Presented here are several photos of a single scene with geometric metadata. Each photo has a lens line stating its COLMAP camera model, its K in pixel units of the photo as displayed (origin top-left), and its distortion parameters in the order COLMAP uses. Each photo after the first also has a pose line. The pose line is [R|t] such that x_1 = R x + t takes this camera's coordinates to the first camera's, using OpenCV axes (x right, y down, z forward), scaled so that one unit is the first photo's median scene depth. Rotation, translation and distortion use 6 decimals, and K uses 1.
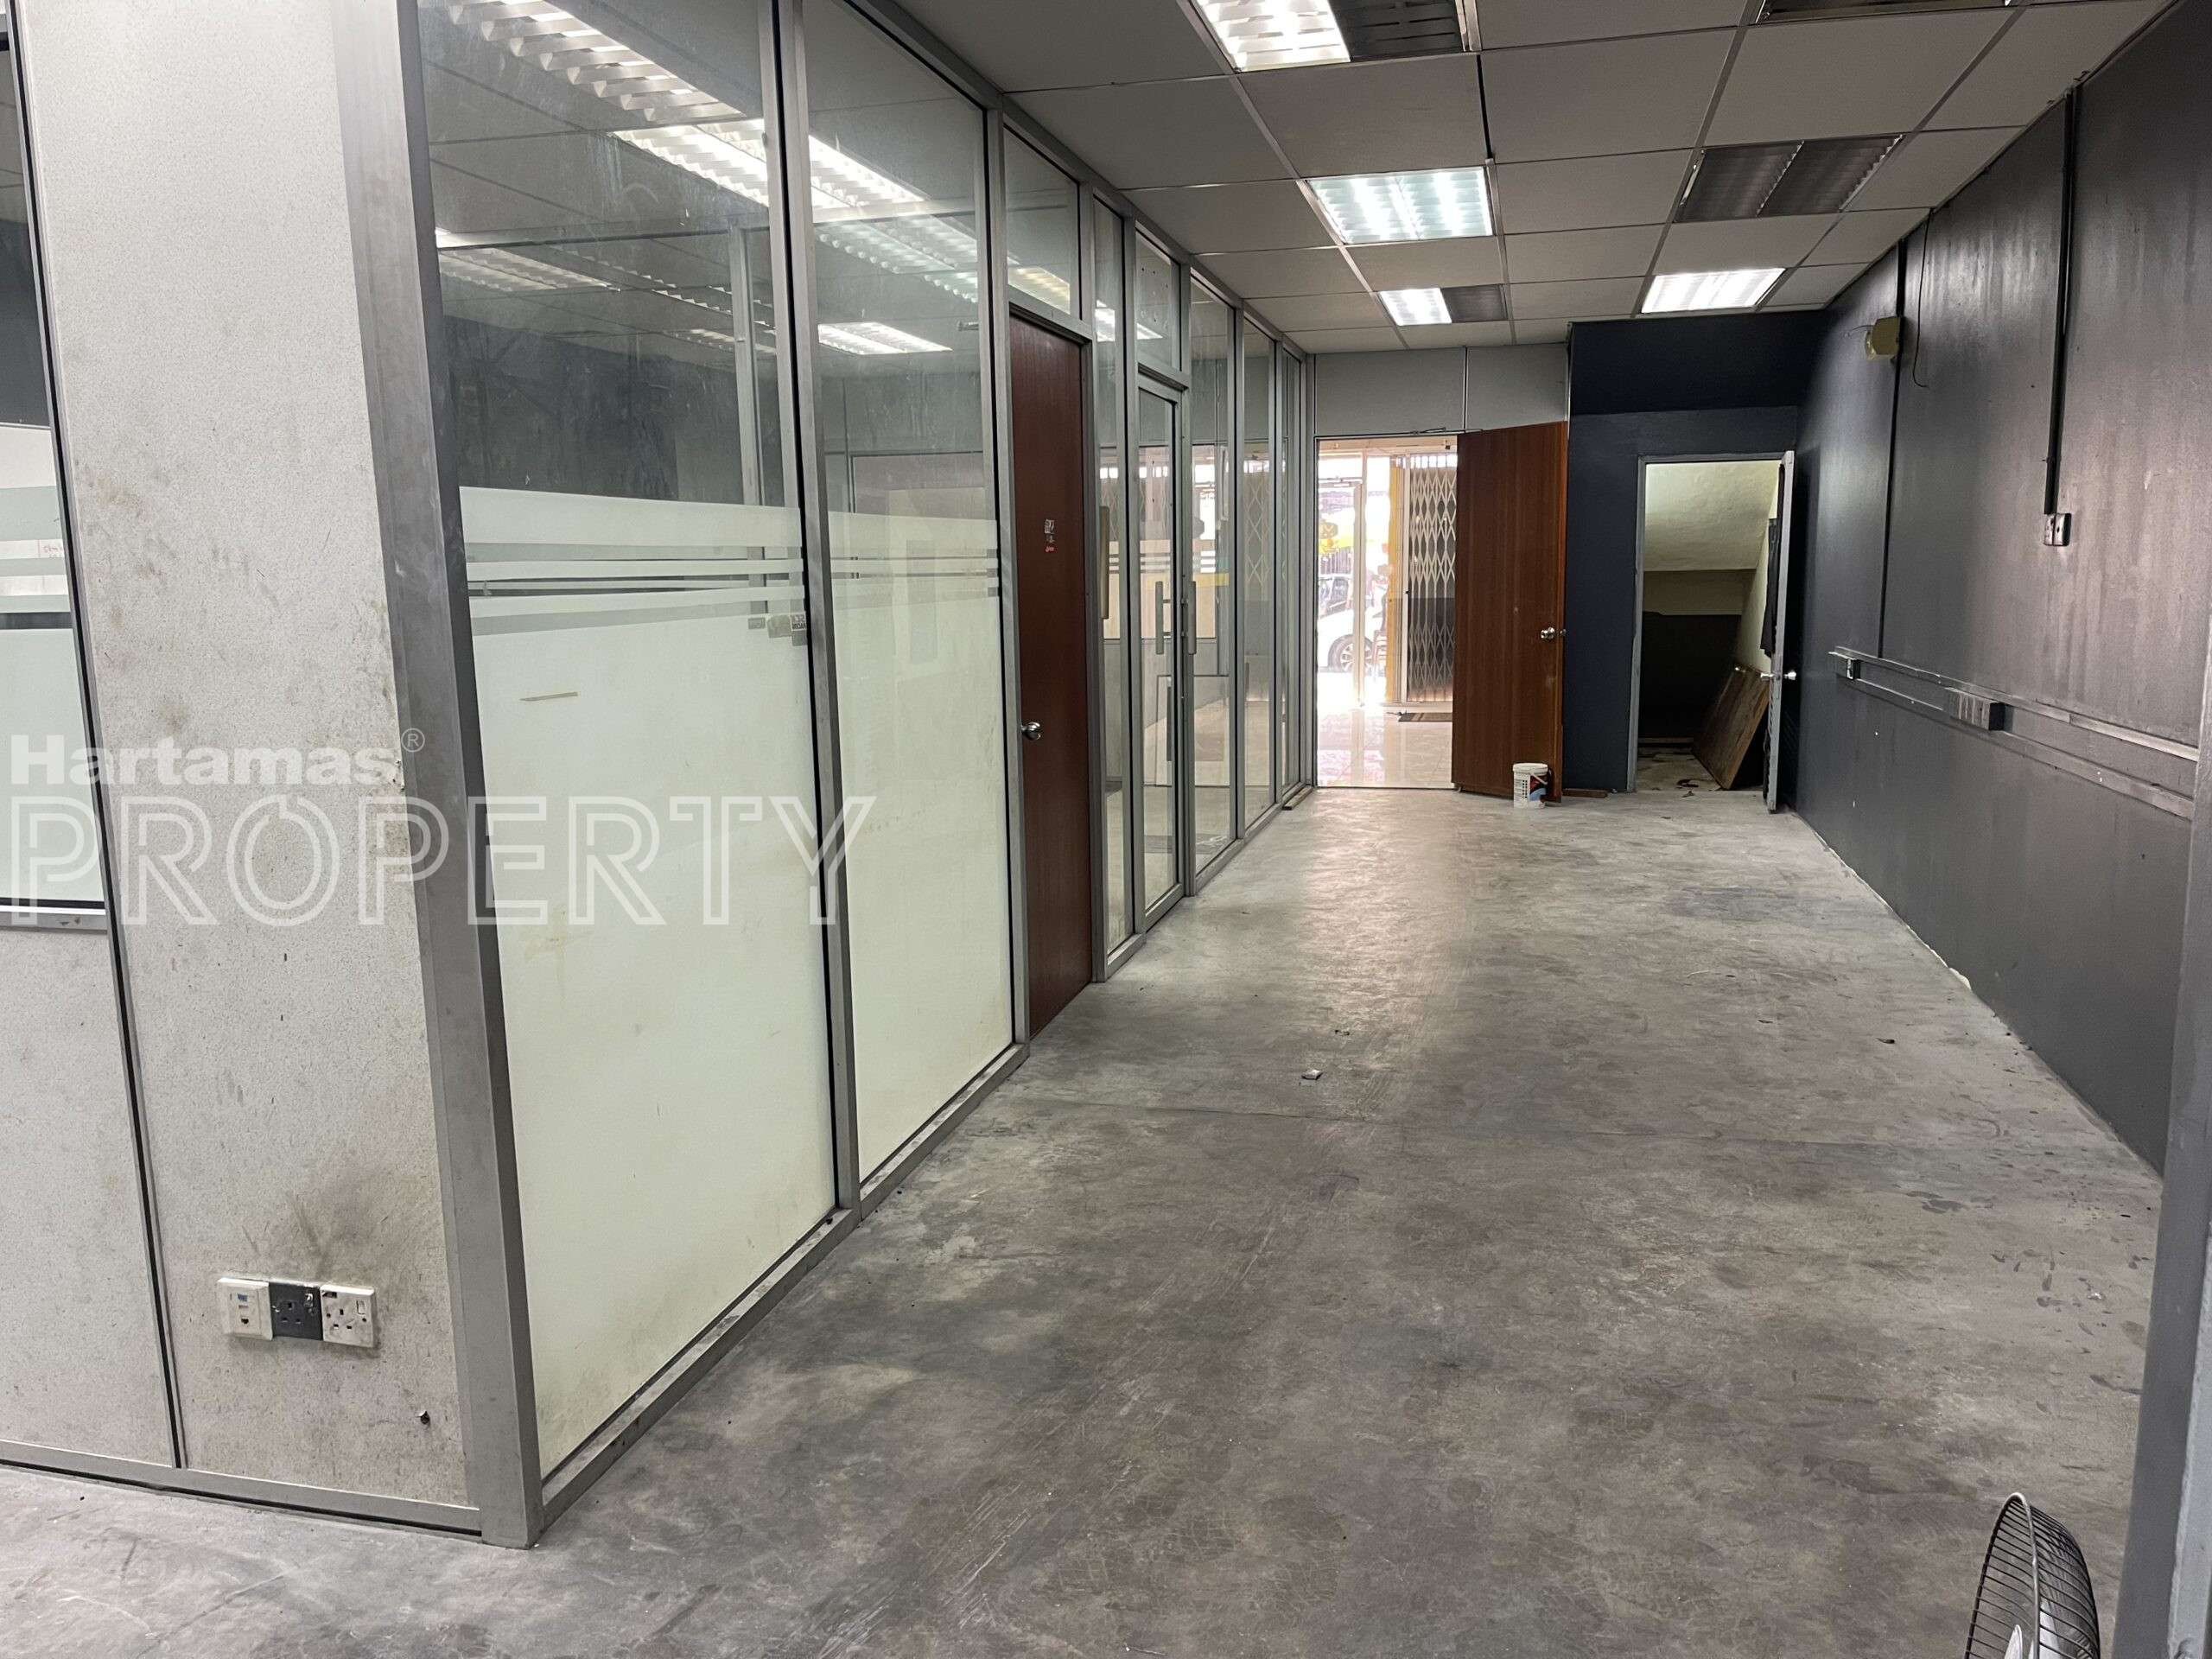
lens RADIAL K [[1648.1, 0, 1106.0], [0, 1648.1, 829.5], [0, 0, 1]] dist [0.001181, 0.000354]
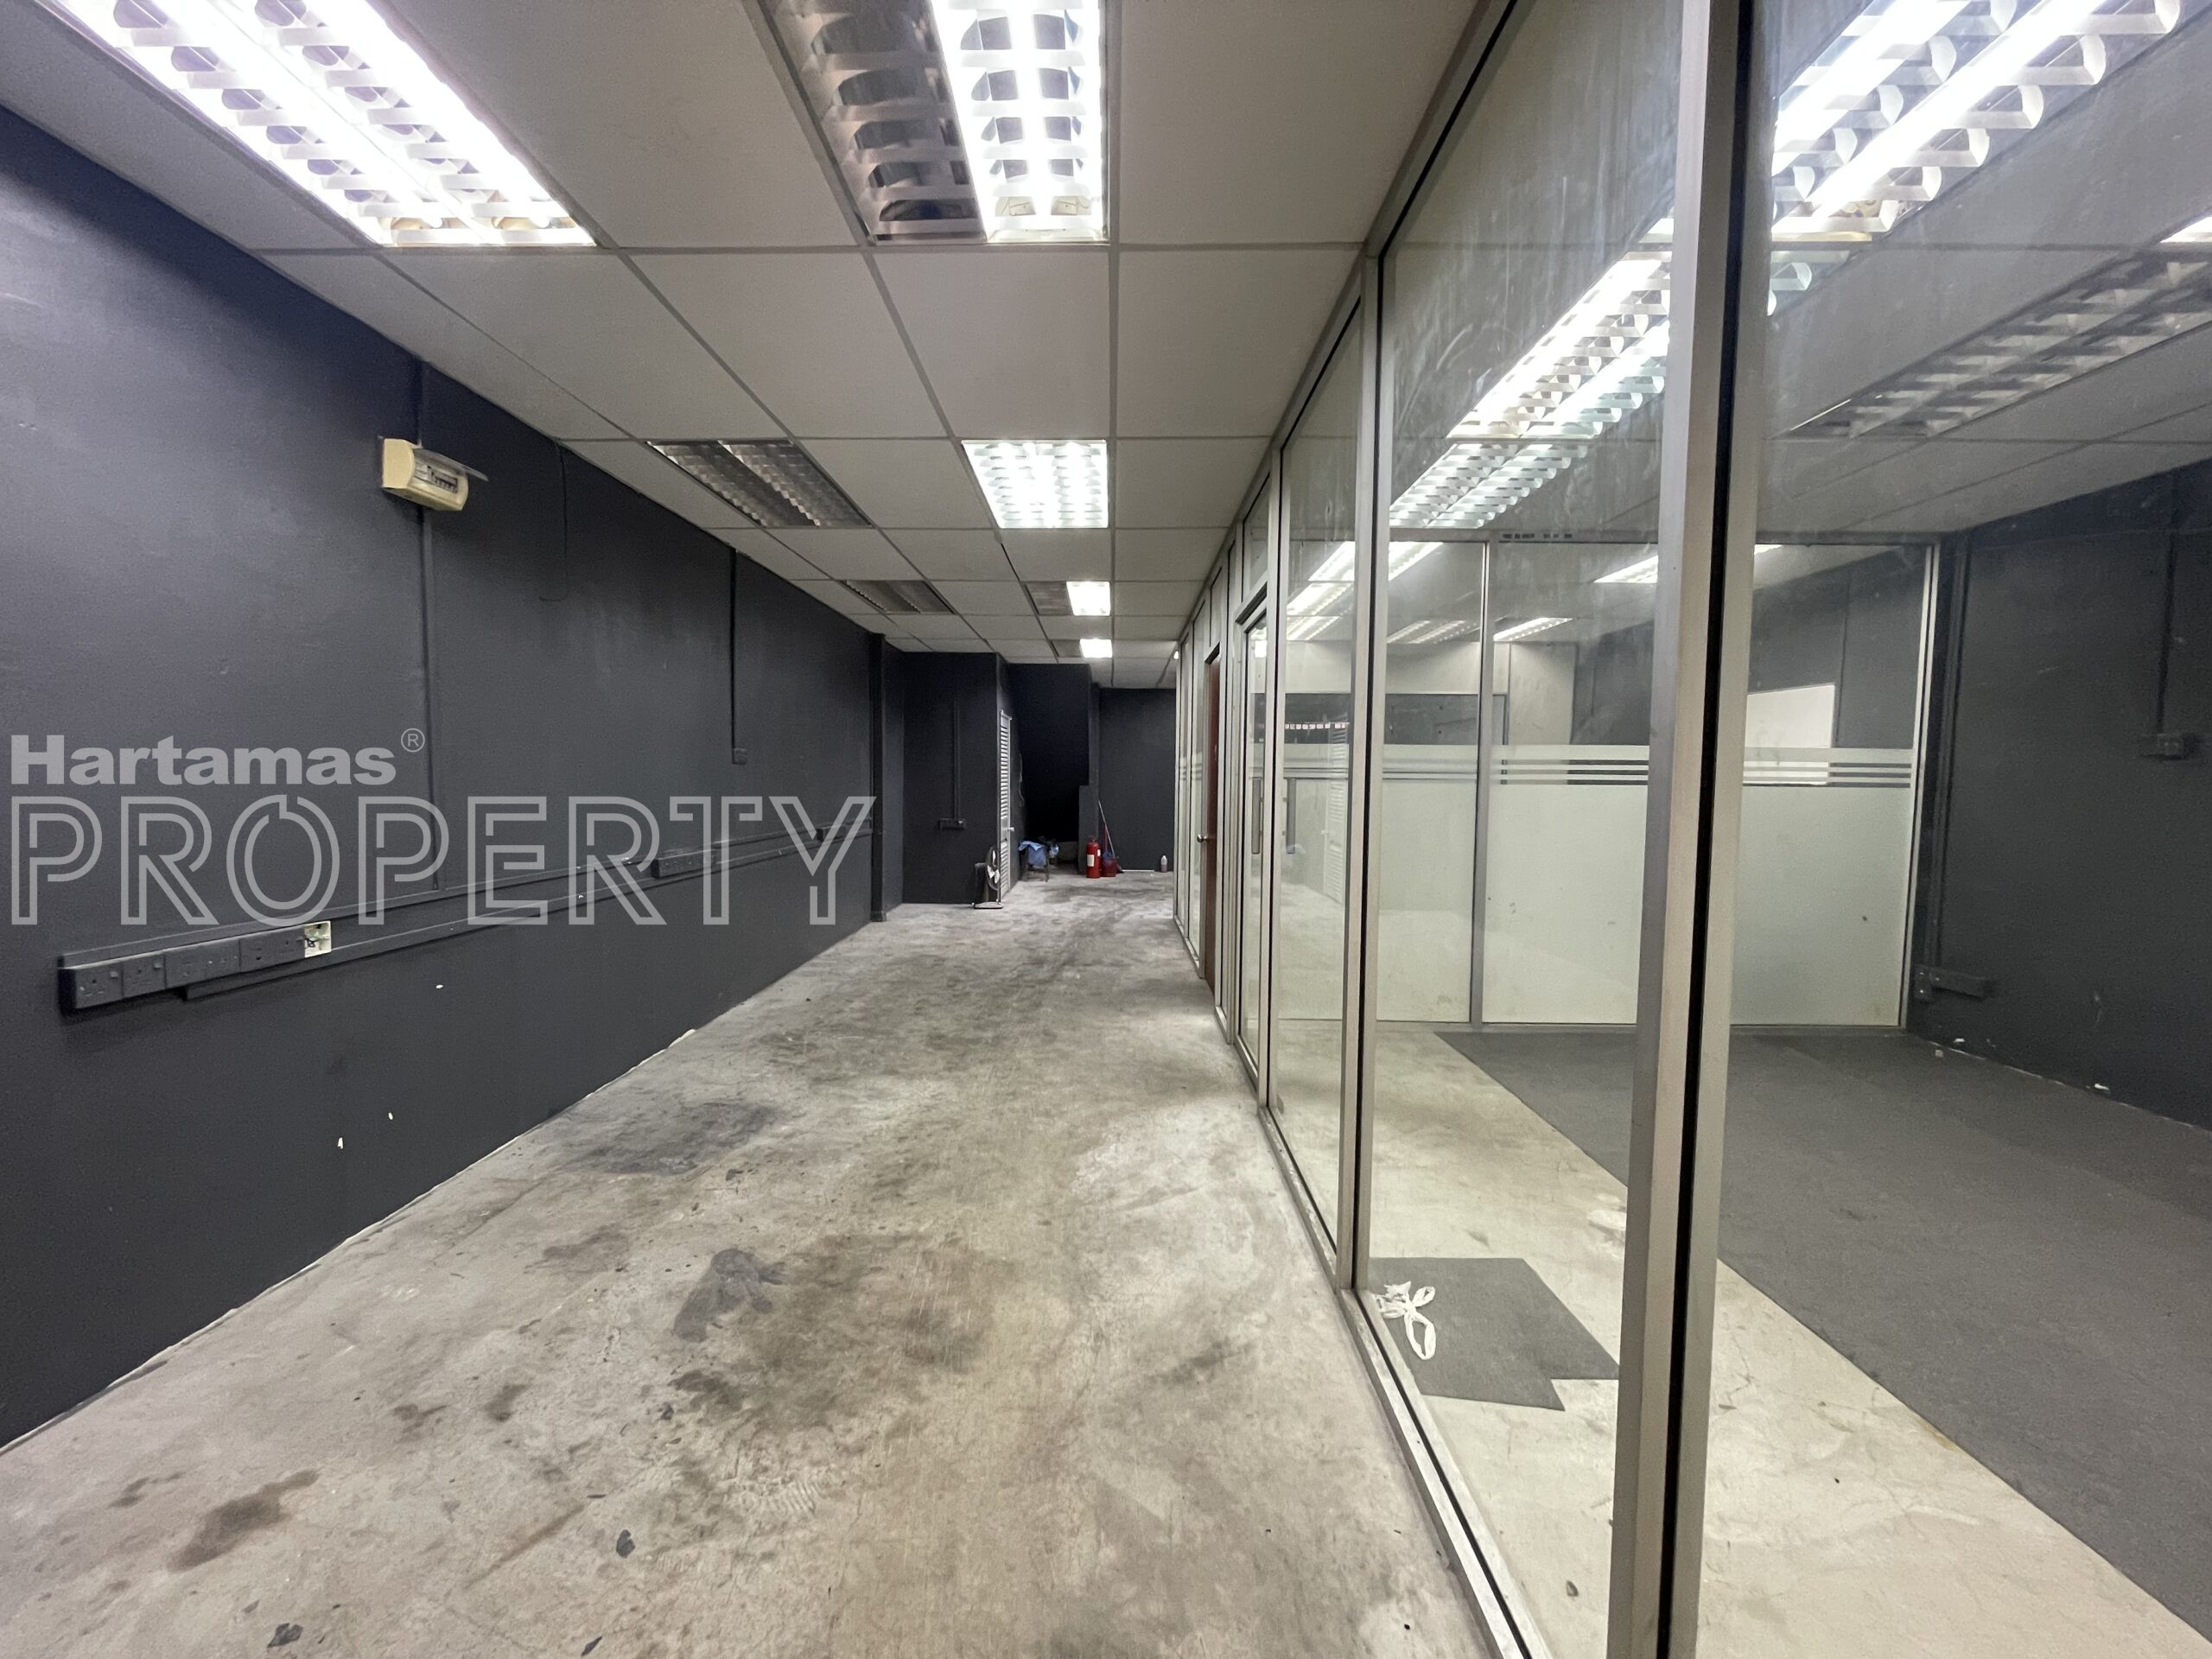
lens RADIAL K [[886.9, 0, 1106.0], [0, 886.9, 829.5], [0, 0, 1]] dist [-0.000021, -0.000002]
pose [[-0.970525, 0.025926, -0.239601, 0.338257], [-0.029312, 0.974117, 0.224136, -0.308983], [0.239210, 0.224553, -0.944645, 1.901047]]
